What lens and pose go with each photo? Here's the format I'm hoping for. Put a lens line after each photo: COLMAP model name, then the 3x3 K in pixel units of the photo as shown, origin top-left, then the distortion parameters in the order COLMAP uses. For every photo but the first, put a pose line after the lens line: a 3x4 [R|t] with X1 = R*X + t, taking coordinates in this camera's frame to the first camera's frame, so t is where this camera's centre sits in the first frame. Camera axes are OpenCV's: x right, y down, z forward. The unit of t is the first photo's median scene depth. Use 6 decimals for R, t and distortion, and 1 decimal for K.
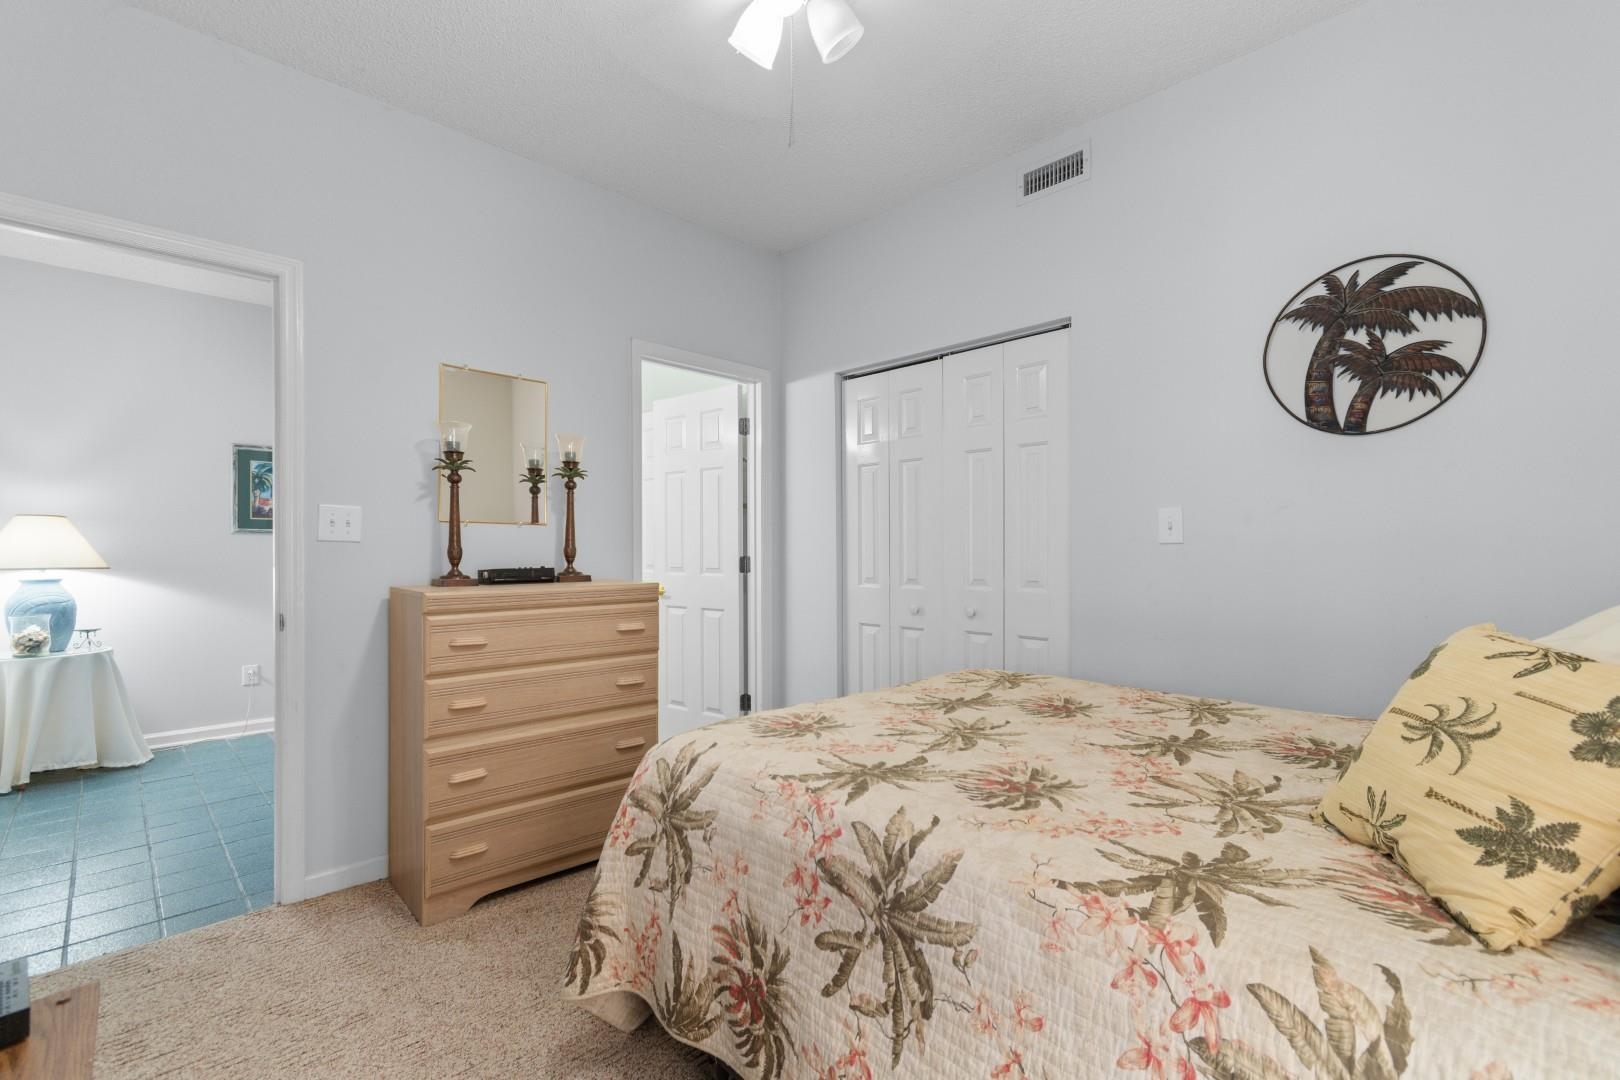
lens RADIAL K [[717.5, 0, 807.7], [0, 717.5, 558.7], [0, 0, 1]] dist [0.000407, 0.000114]
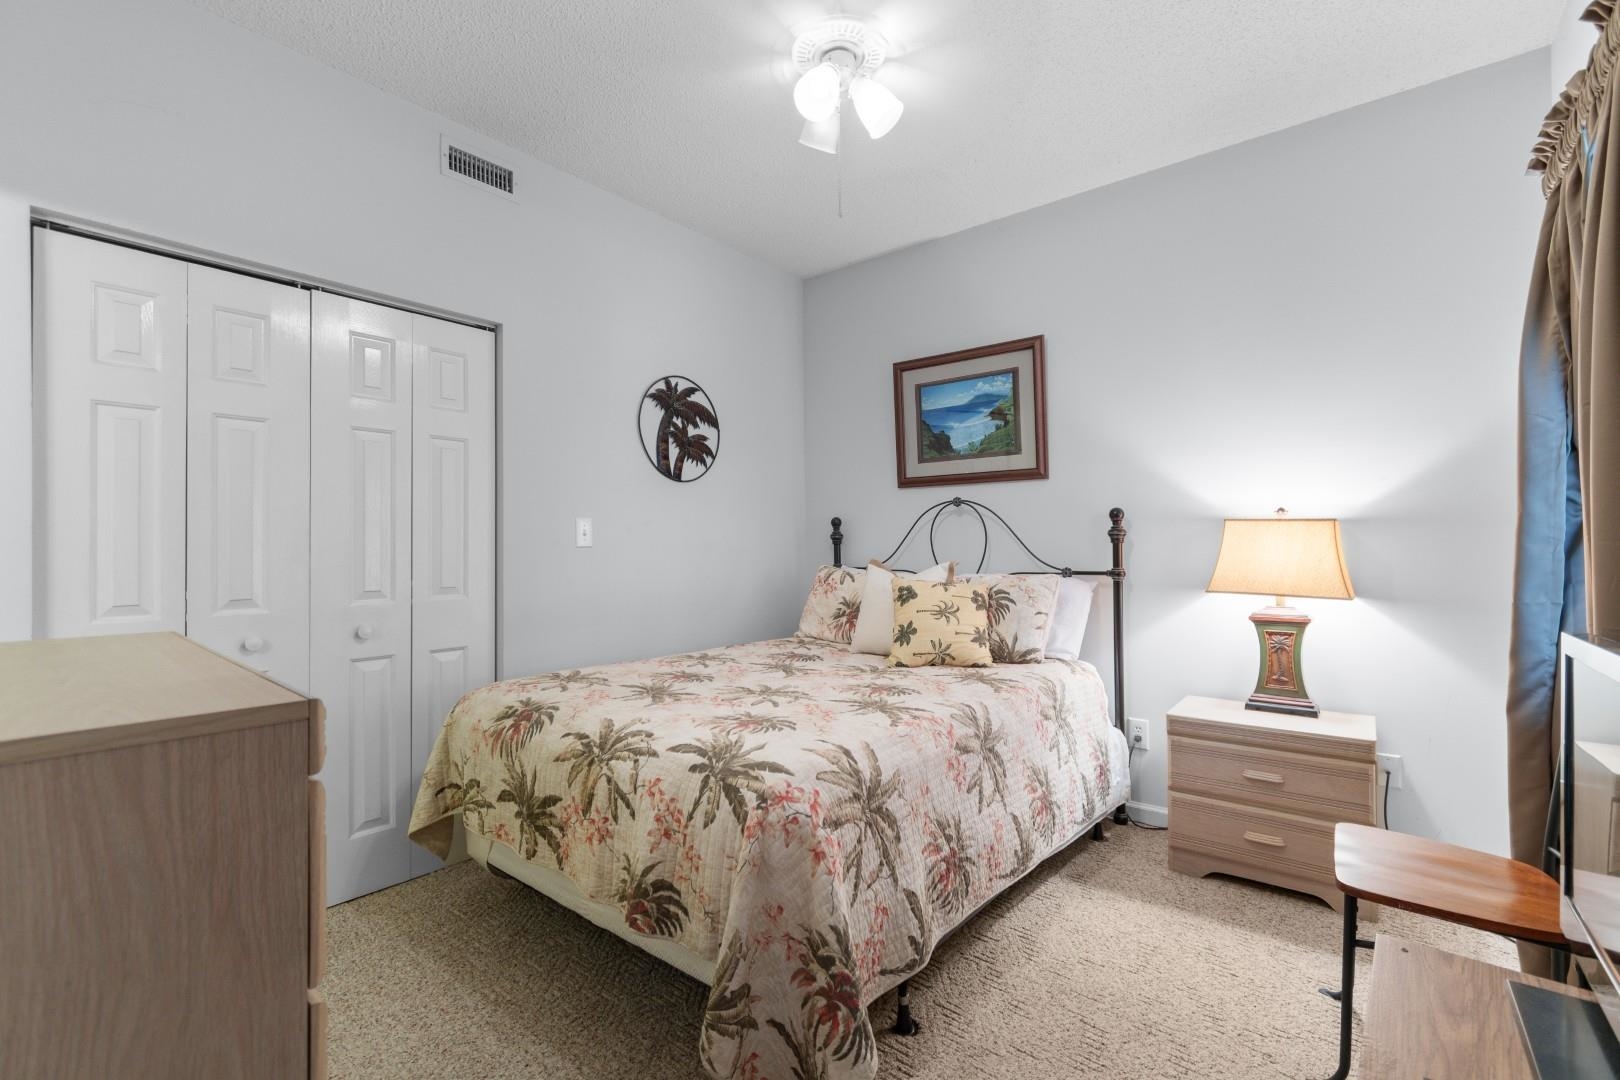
lens RADIAL K [[719.7, 0, 813.9], [0, 719.7, 545.3], [0, 0, 1]] dist [0.014264, -0.000189]
pose [[-0.114557, 0.004453, 0.993407, -0.909803], [0.018904, 0.999819, -0.002301, -0.015946], [-0.993237, 0.018516, -0.114620, 0.880362]]
